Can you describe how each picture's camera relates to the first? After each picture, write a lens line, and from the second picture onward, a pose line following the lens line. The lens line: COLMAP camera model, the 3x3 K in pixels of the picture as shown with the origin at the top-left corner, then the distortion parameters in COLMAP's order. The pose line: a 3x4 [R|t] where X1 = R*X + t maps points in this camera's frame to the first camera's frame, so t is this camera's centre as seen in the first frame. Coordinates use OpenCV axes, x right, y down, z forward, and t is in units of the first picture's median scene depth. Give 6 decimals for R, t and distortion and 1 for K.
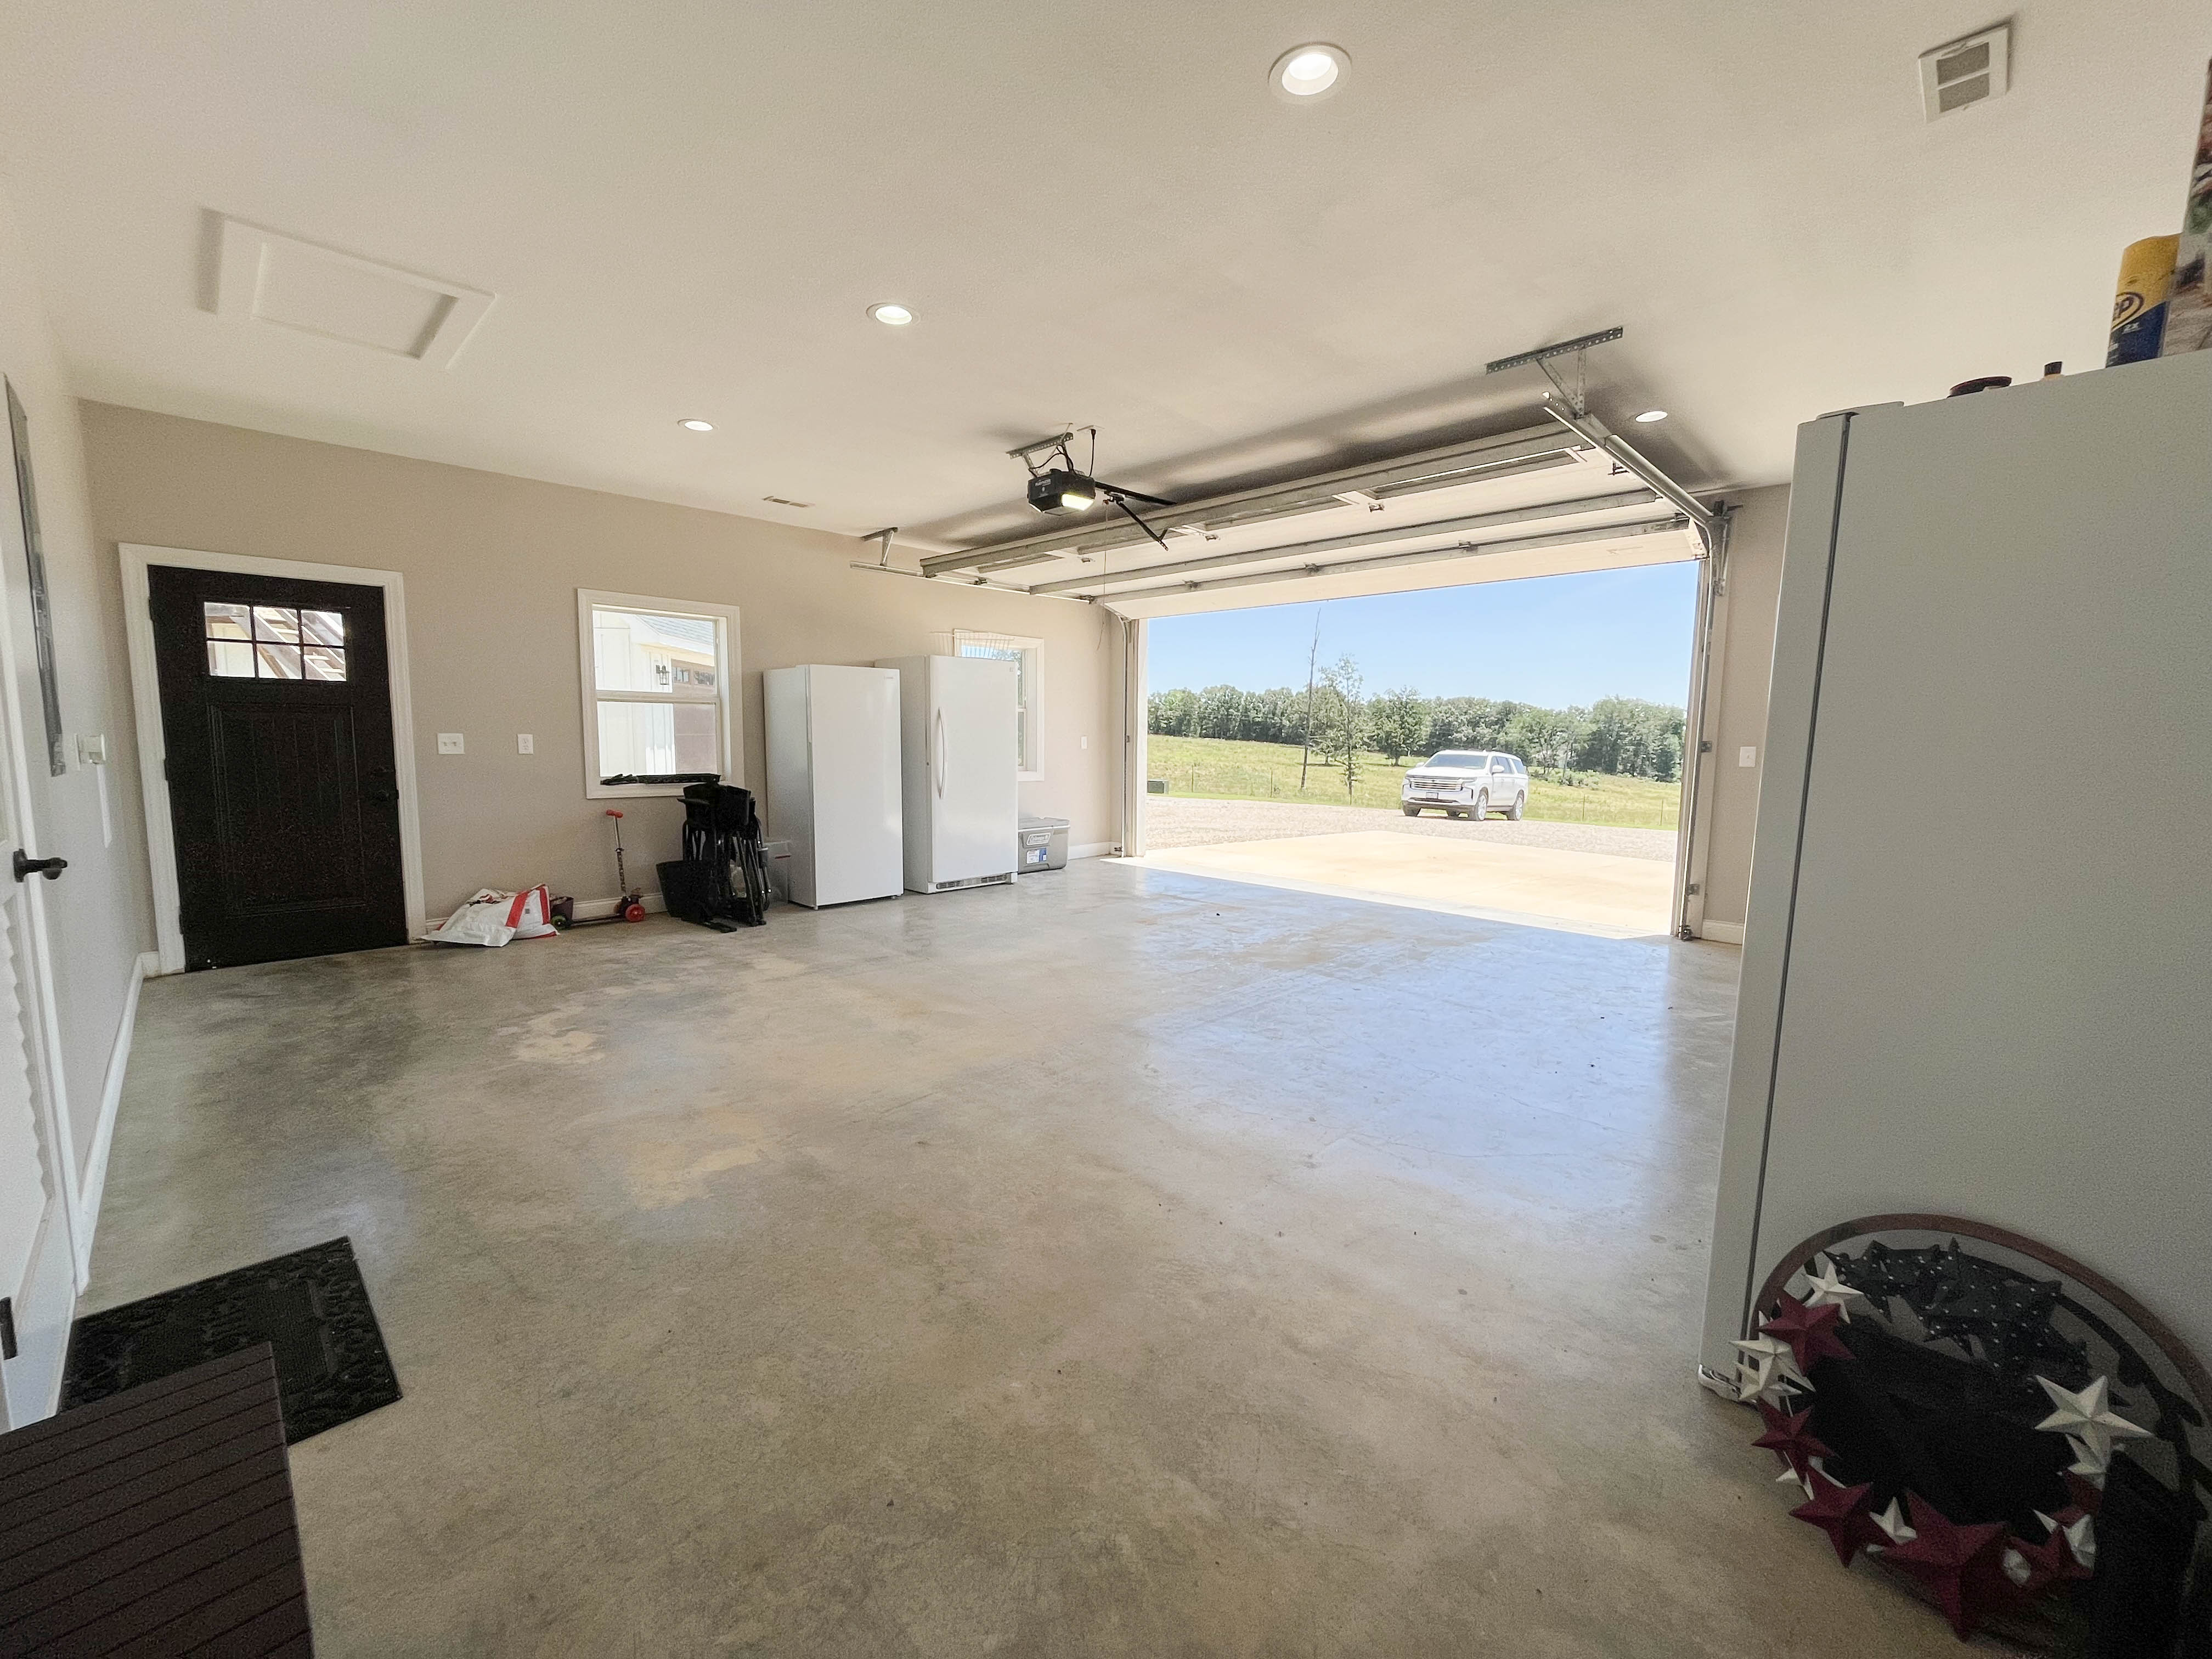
lens RADIAL K [[893.7, 0, 1102.4], [0, 893.7, 831.3], [0, 0, 1]] dist [-0.001969, 0.000009]
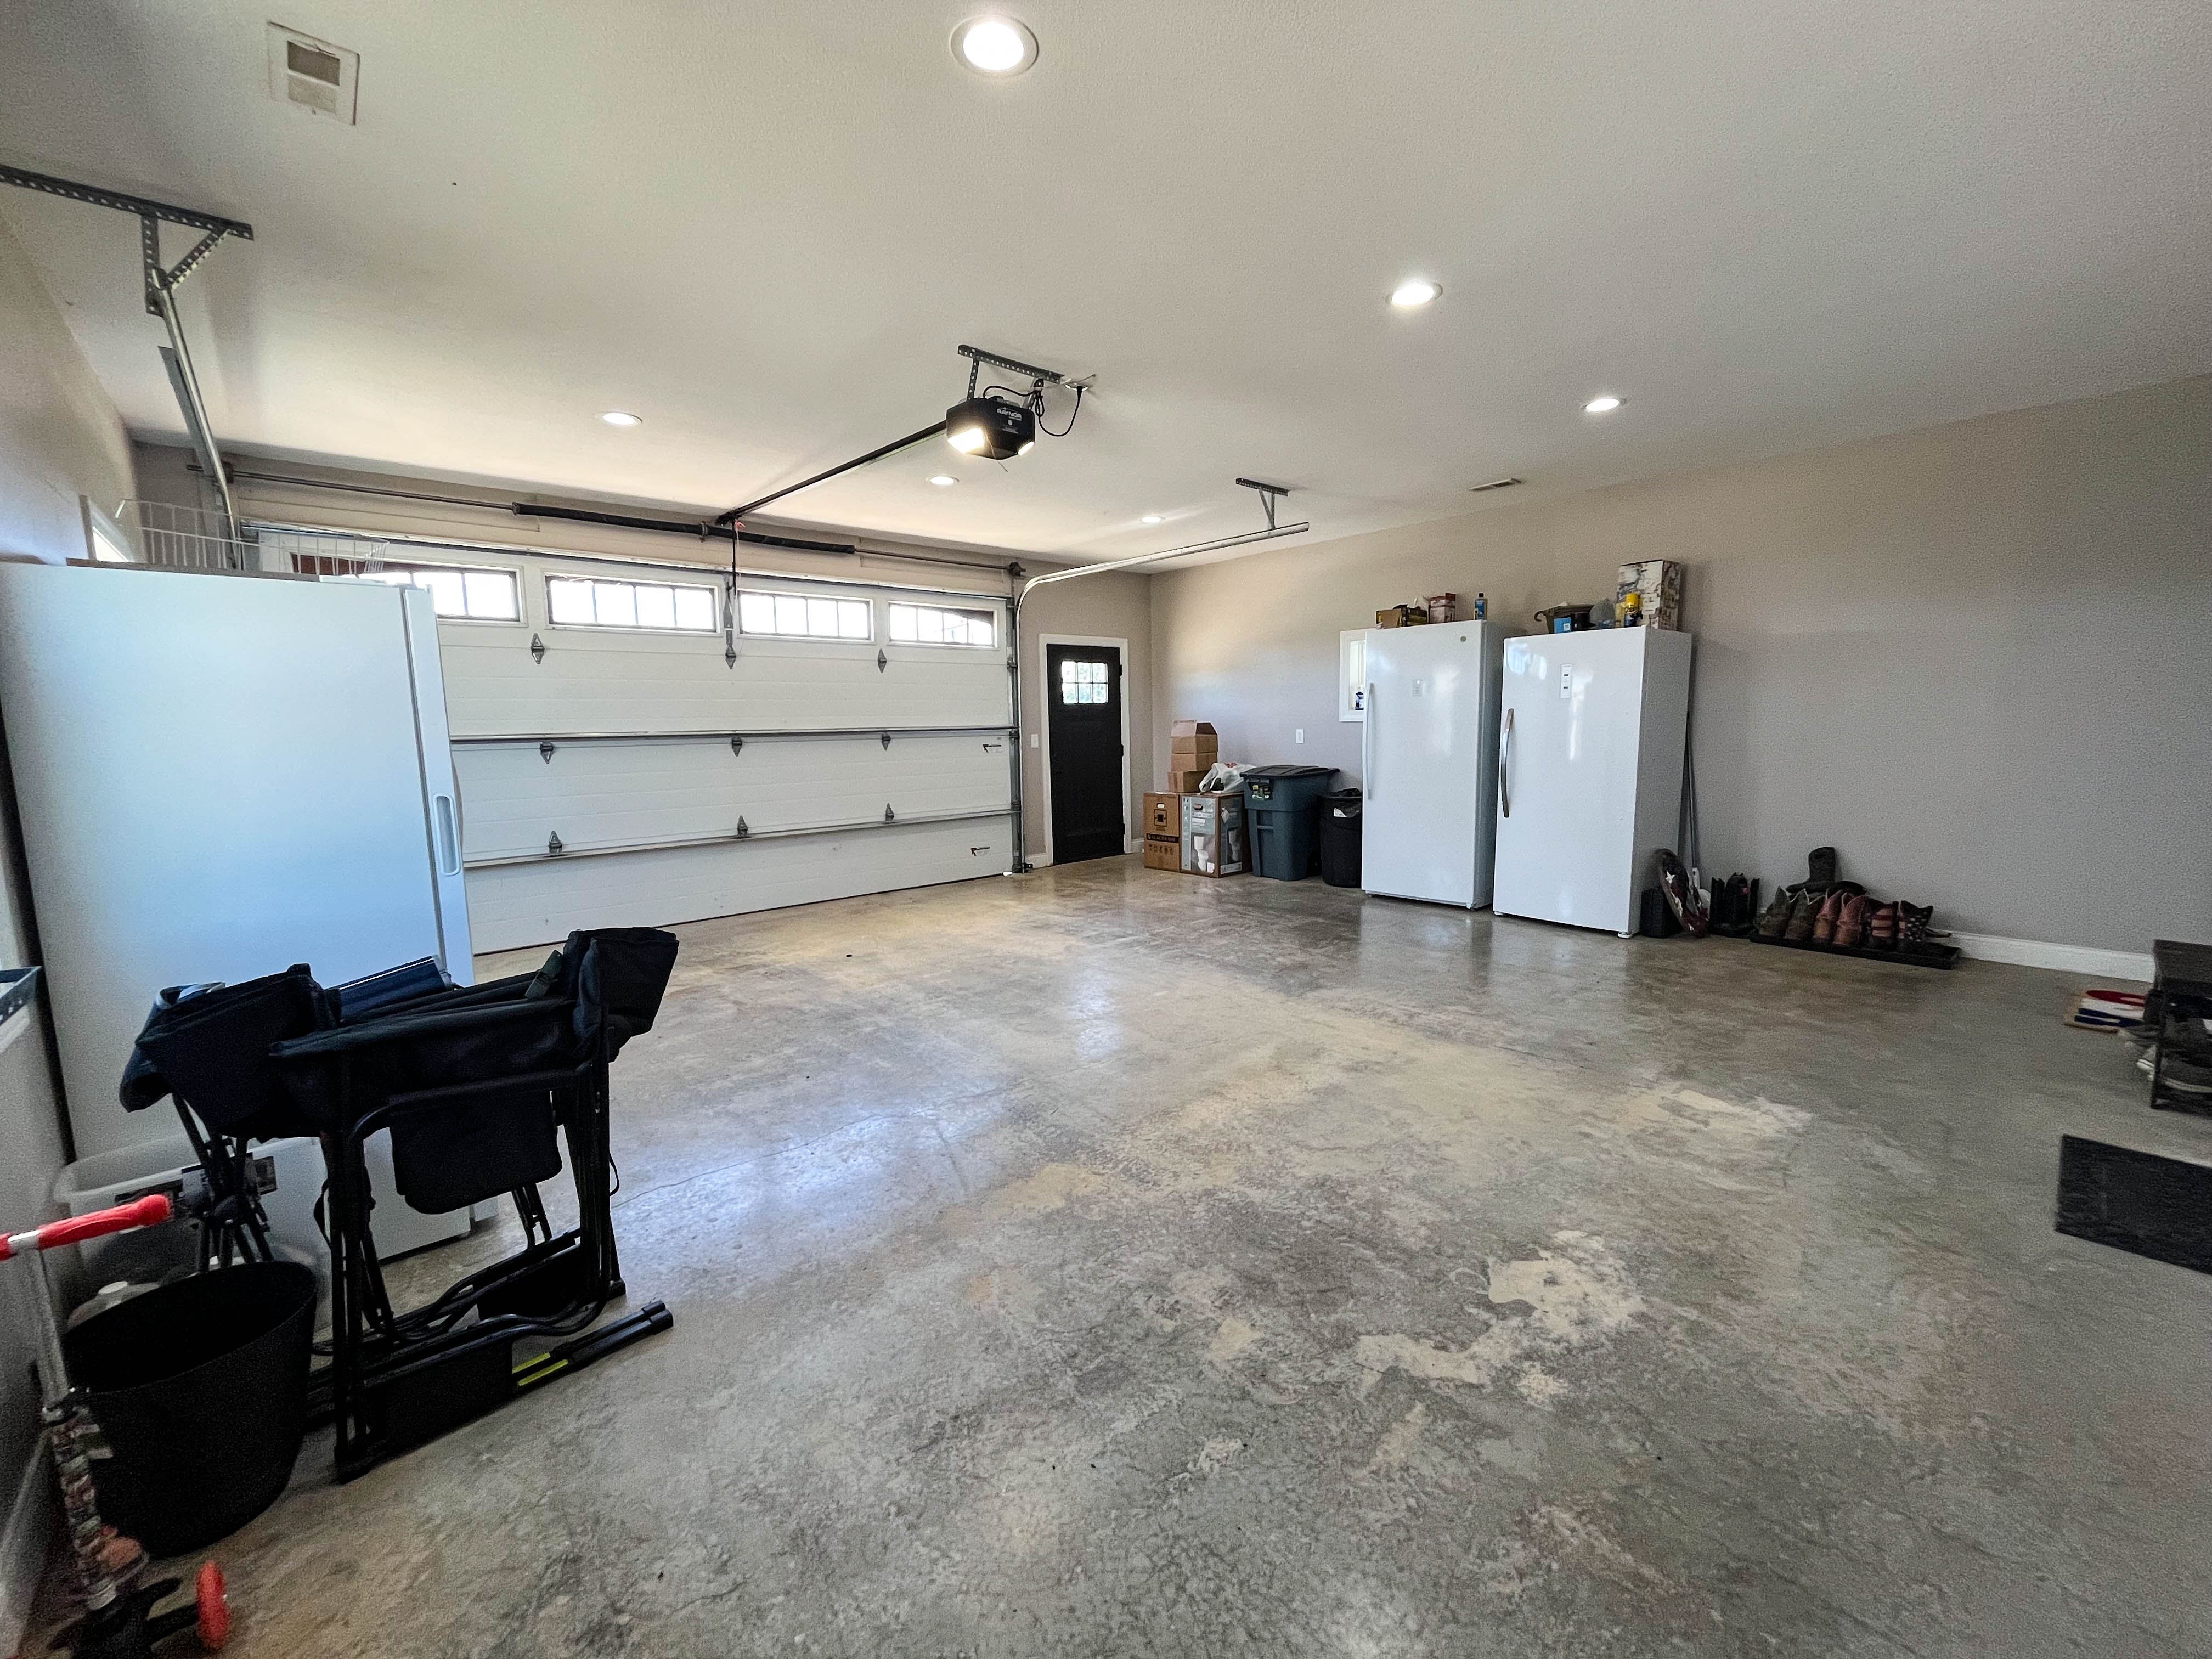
lens RADIAL K [[893.7, 0, 1102.4], [0, 893.7, 831.3], [0, 0, 1]] dist [-0.001969, 0.000009]
pose [[0.065175, -0.135240, 0.988667, -1.489526], [0.128727, 0.983635, 0.126065, -0.214029], [-0.989536, 0.119051, 0.081518, 1.550578]]
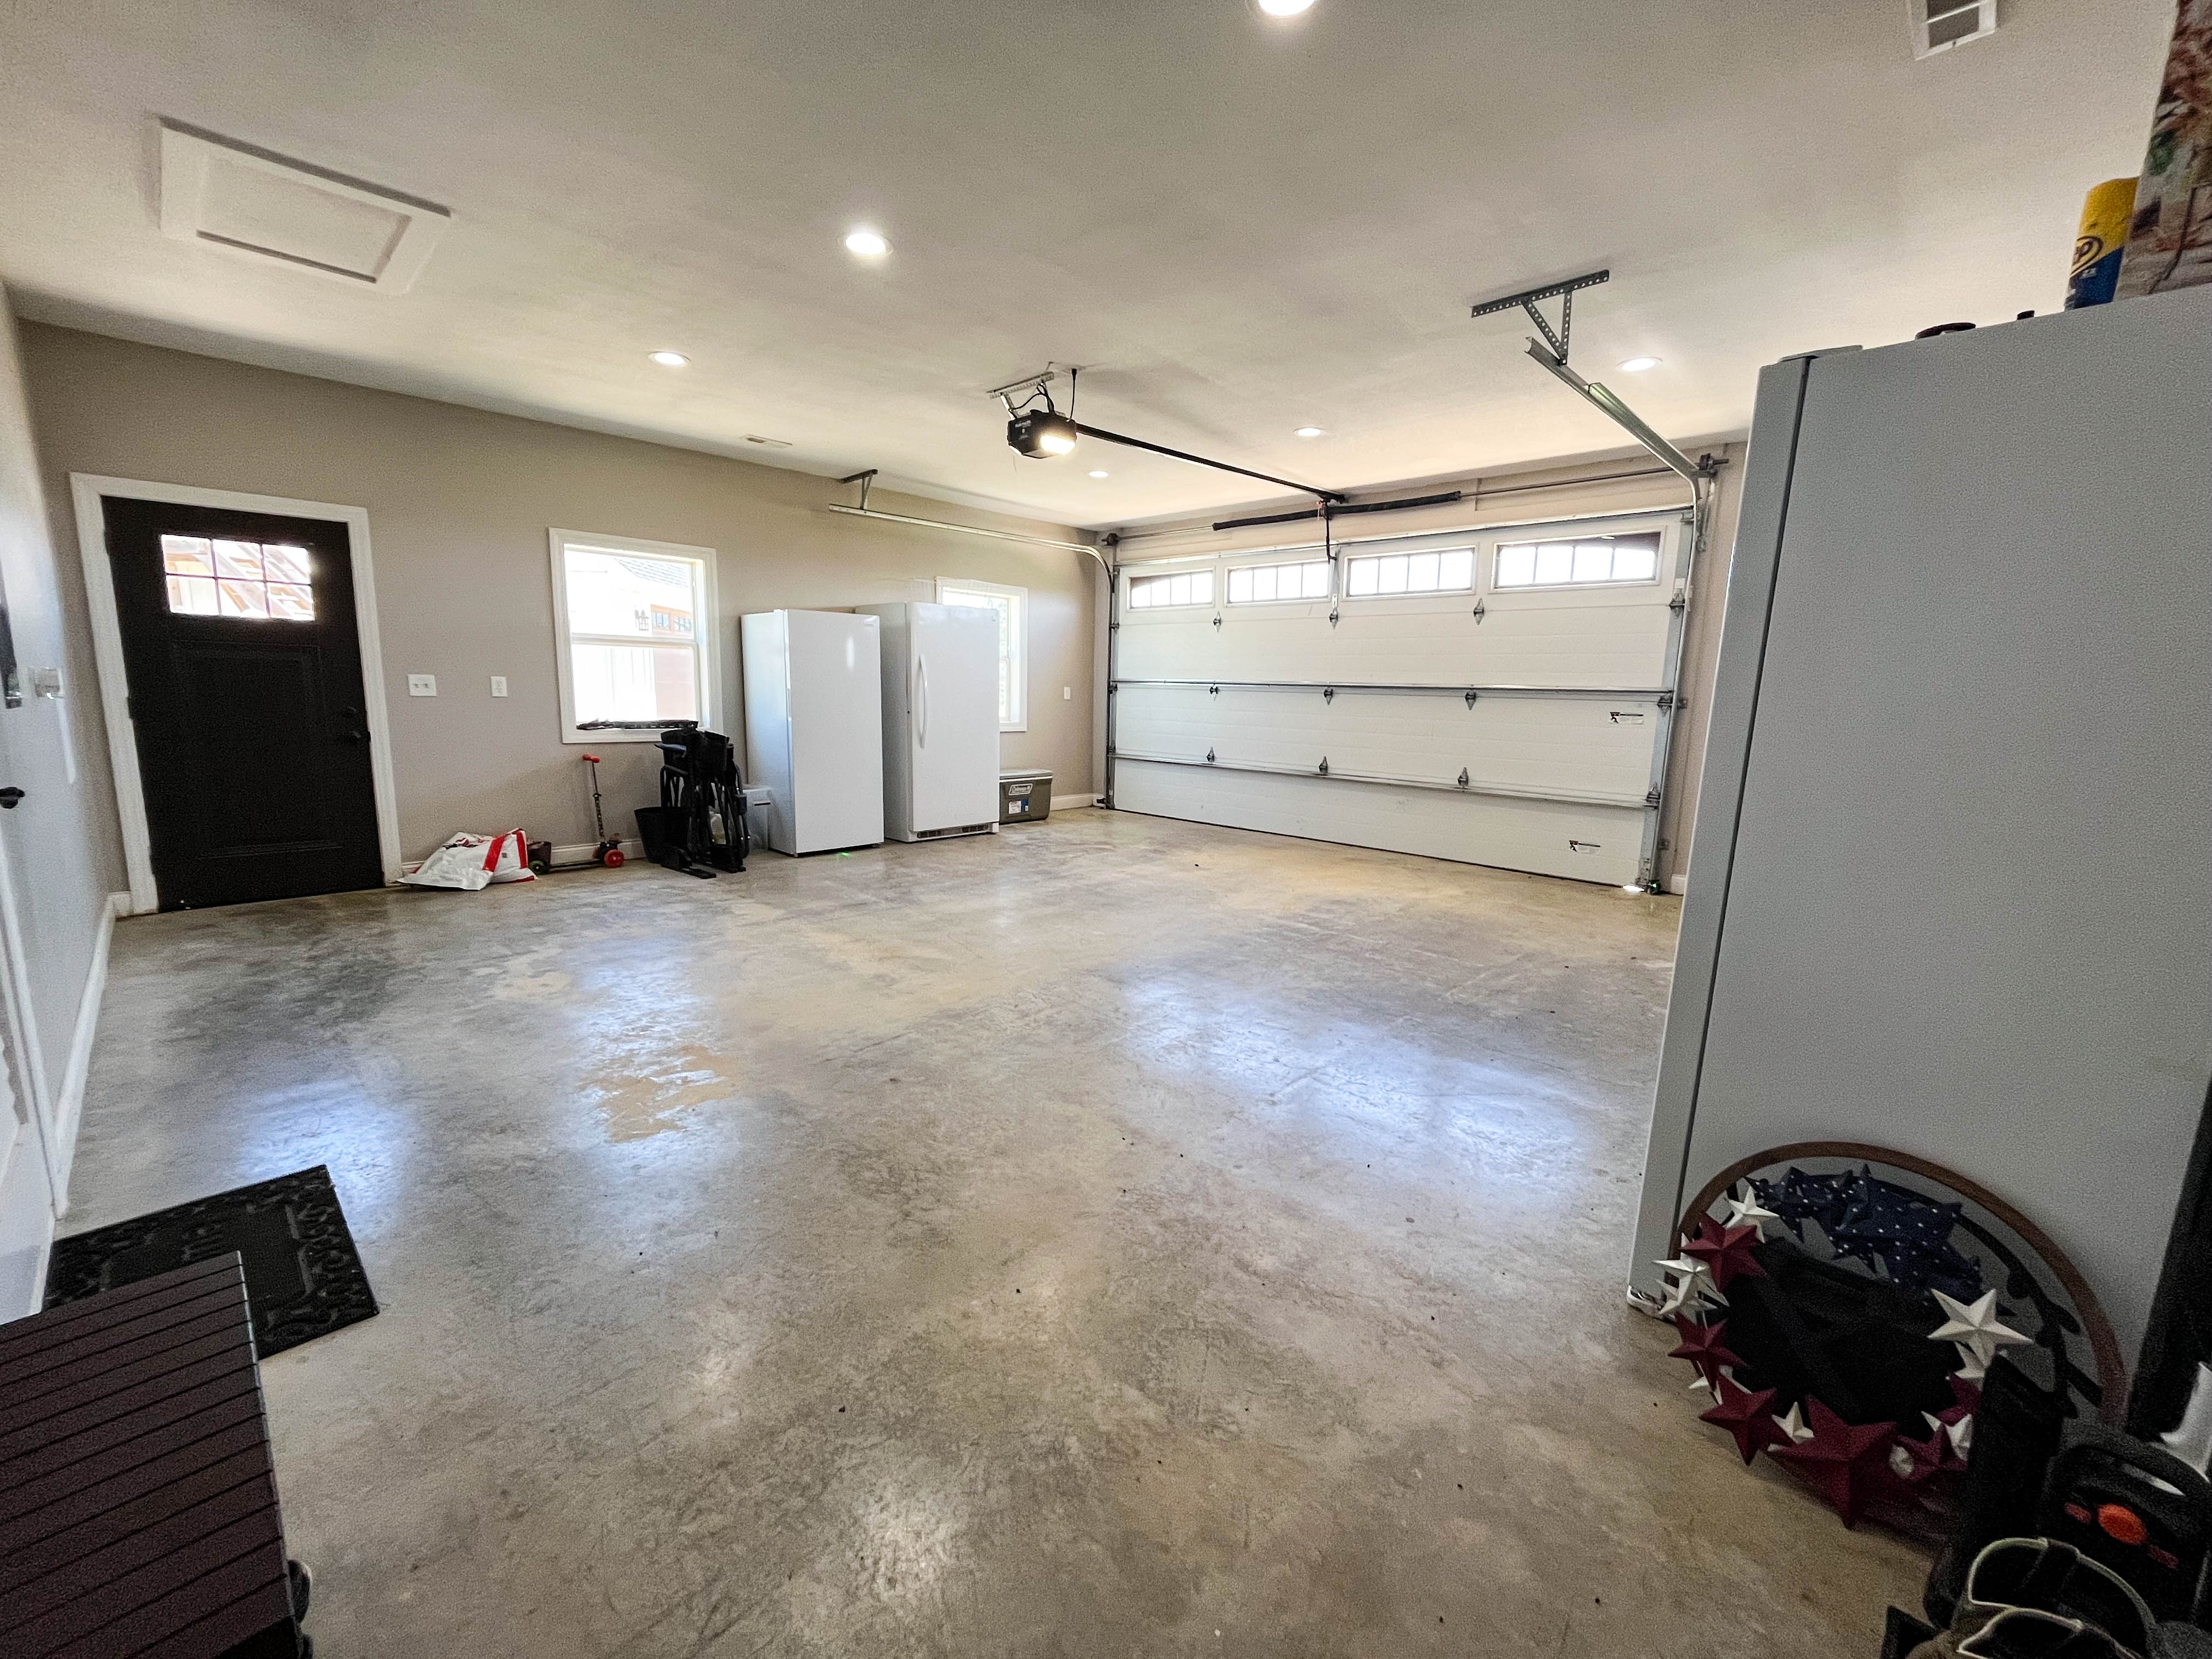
lens RADIAL K [[893.7, 0, 1102.4], [0, 893.7, 831.3], [0, 0, 1]] dist [-0.001969, 0.000009]
pose [[0.999853, 0.009528, 0.014288, 0.018801], [-0.010244, 0.998653, 0.050868, 0.010496], [-0.013784, -0.051007, 0.998603, -0.007789]]
